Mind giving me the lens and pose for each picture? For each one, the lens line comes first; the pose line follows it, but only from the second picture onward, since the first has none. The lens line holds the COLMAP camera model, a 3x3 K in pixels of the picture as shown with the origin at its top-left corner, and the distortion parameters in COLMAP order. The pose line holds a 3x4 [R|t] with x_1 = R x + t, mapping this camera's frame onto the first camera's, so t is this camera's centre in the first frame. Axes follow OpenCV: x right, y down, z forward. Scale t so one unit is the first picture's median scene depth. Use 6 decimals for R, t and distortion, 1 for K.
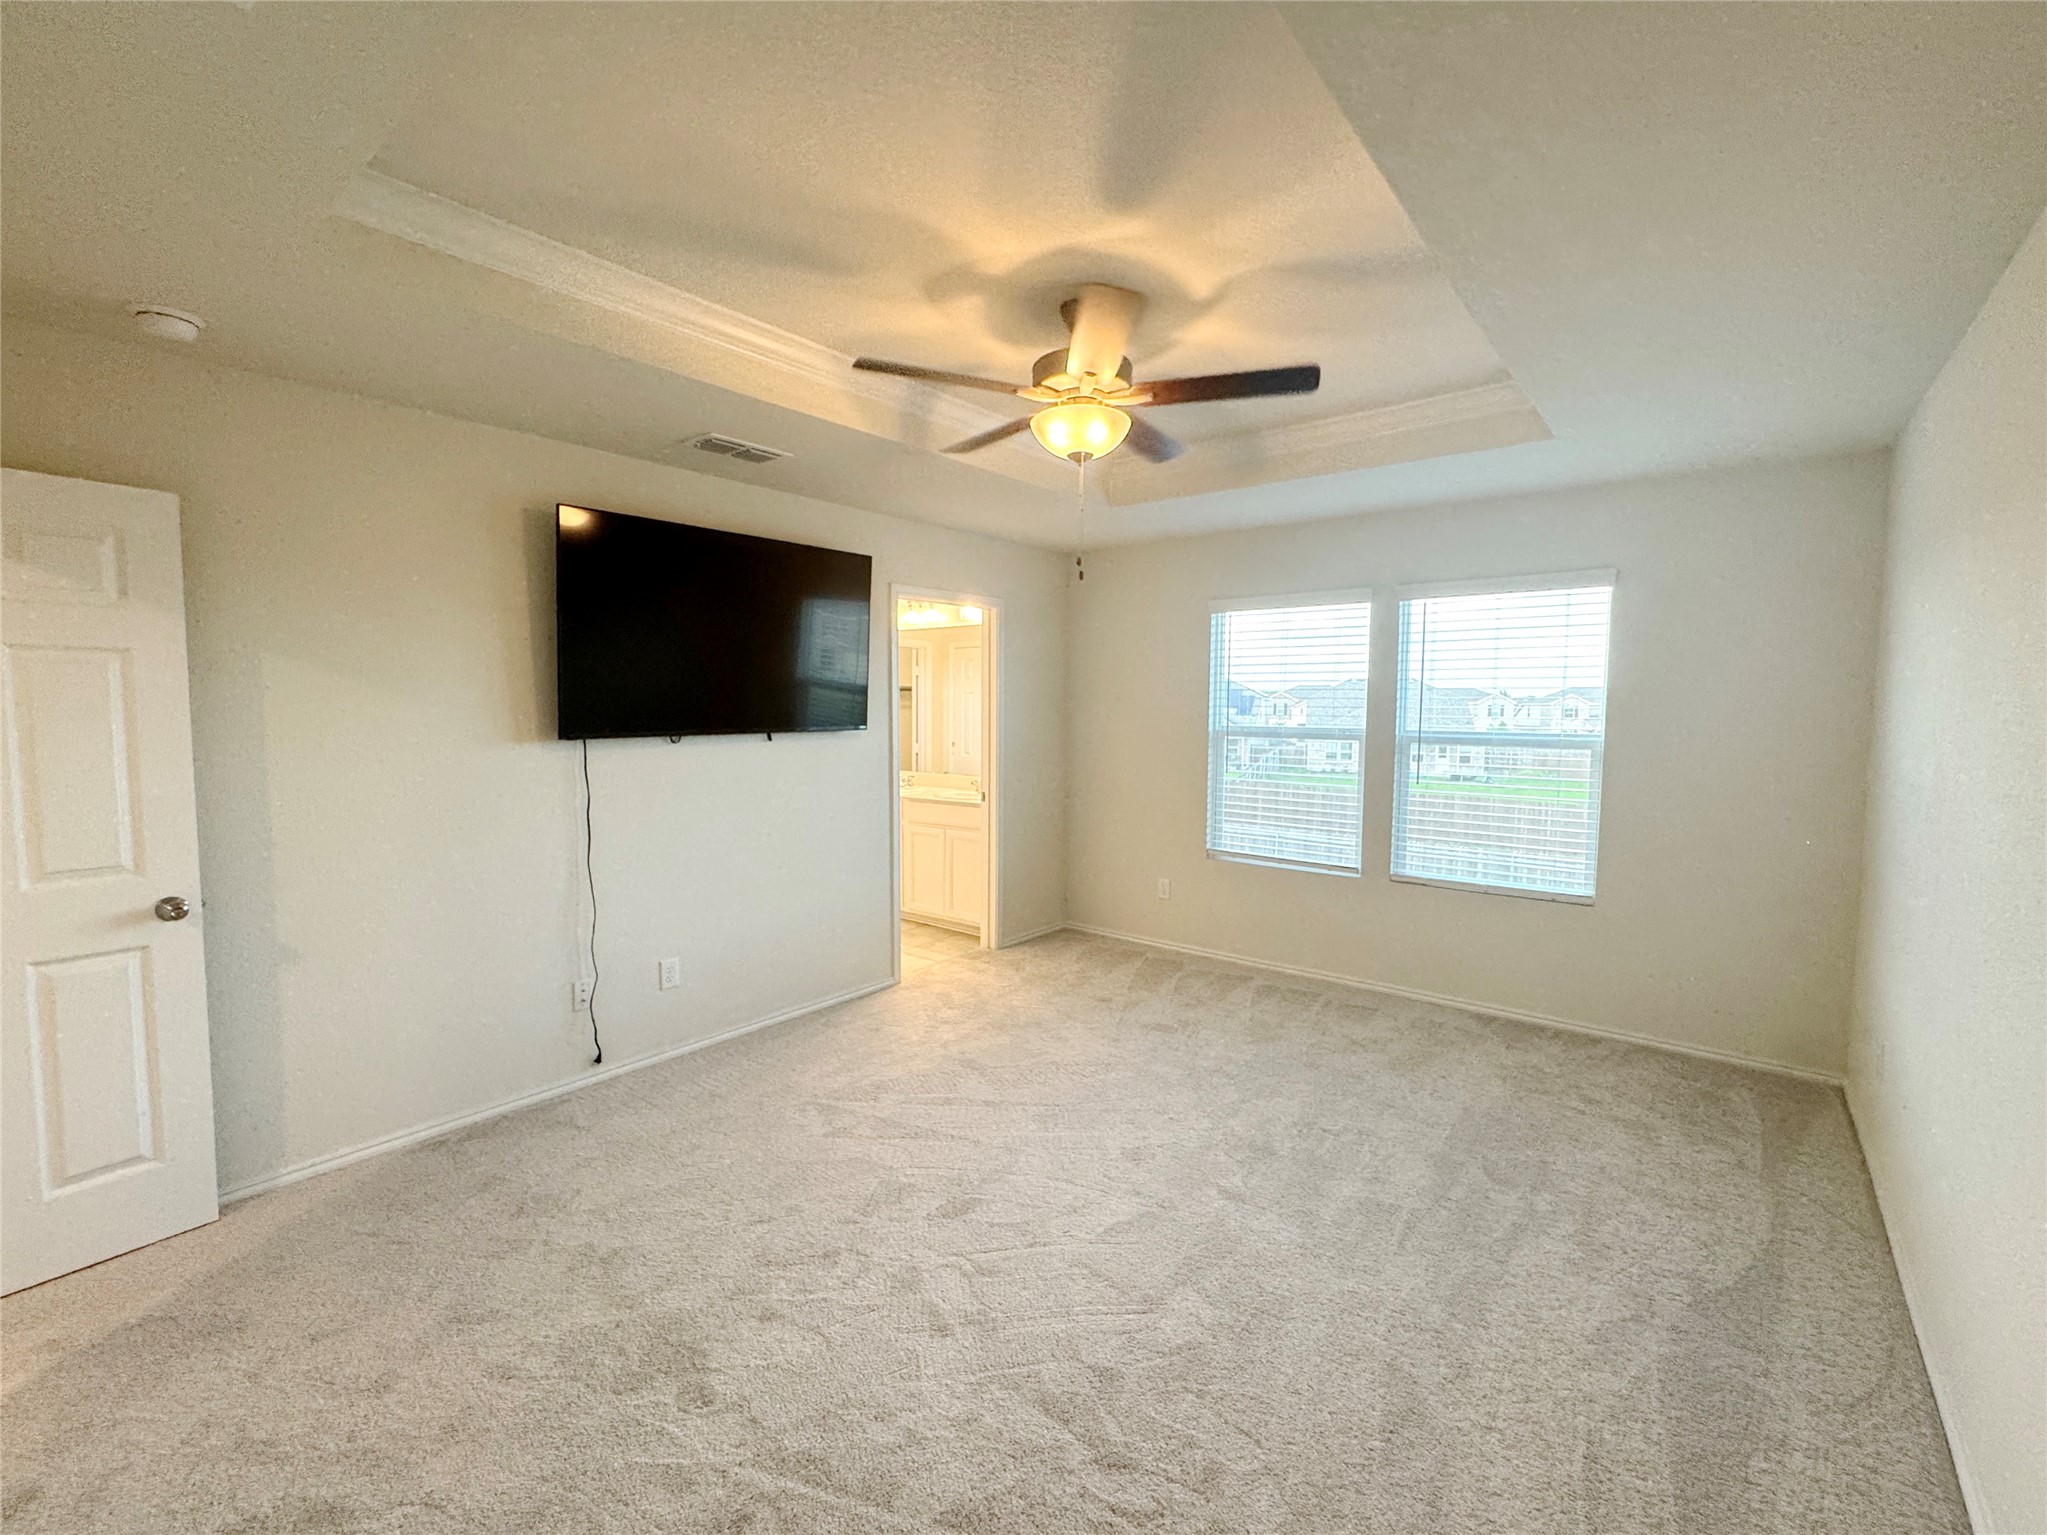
lens RADIAL K [[851.2, 0, 1020.5], [0, 851.2, 767.3], [0, 0, 1]] dist [0.000017, 0.000269]
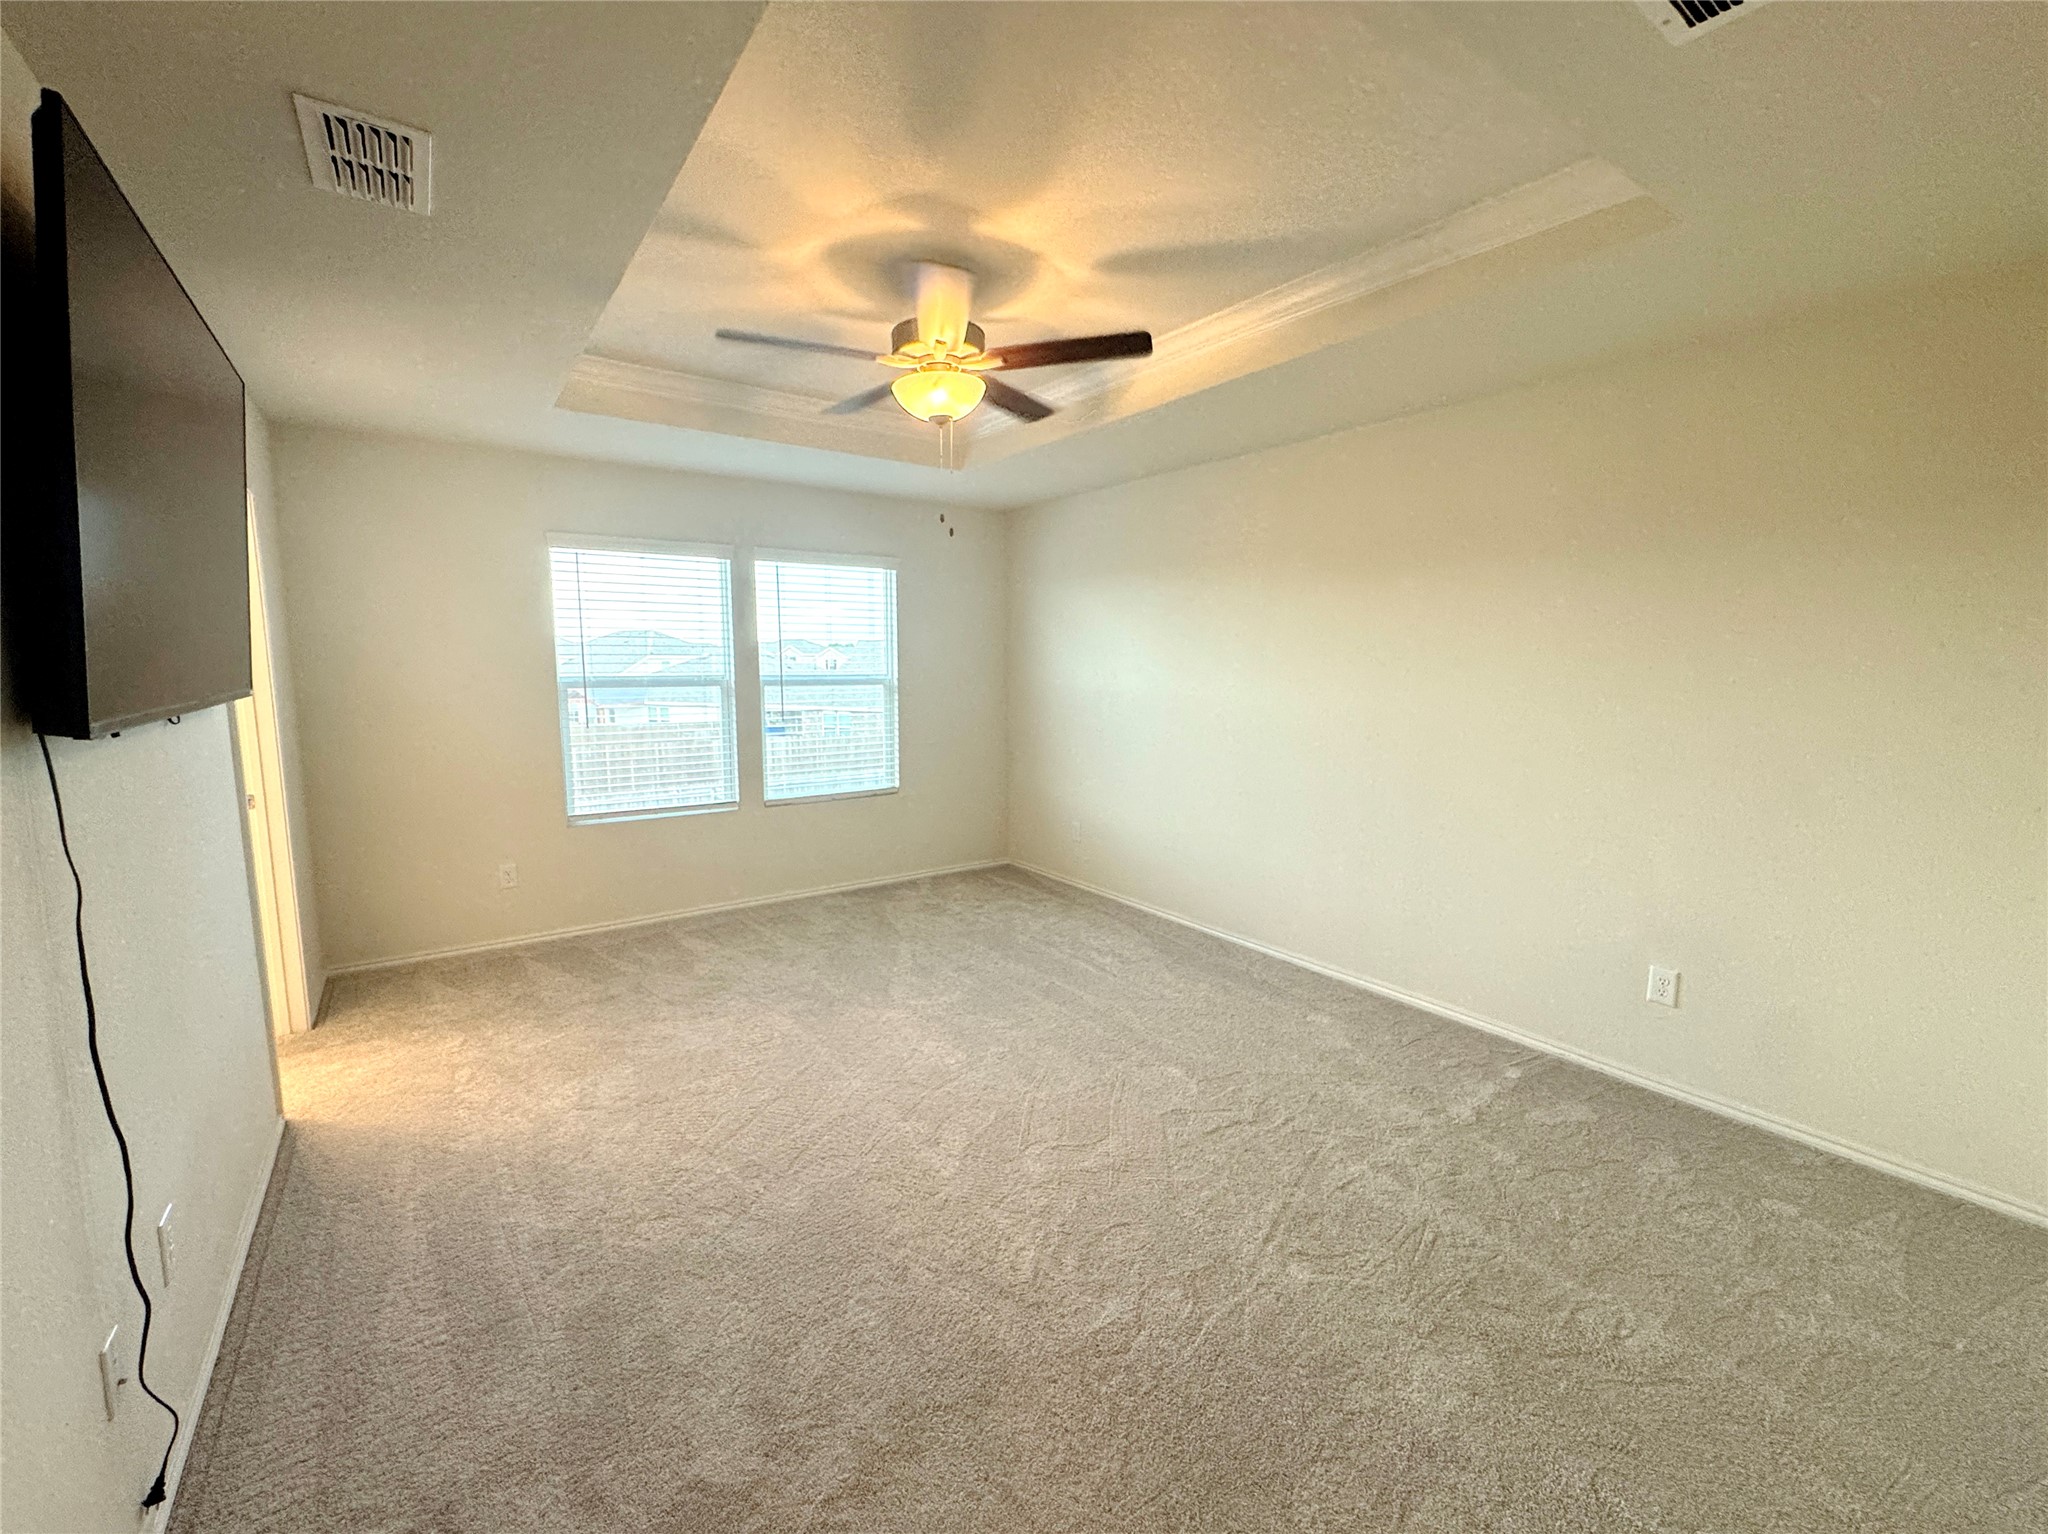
lens RADIAL K [[827.3, 0, 1024.0], [0, 827.3, 767.0], [0, 0, 1]] dist [-0.000427, 0.000017]
pose [[0.286709, -0.128005, 0.949428, -0.562112], [0.066338, 0.991307, 0.113618, -0.025440], [-0.955718, 0.030408, 0.292708, 0.361572]]
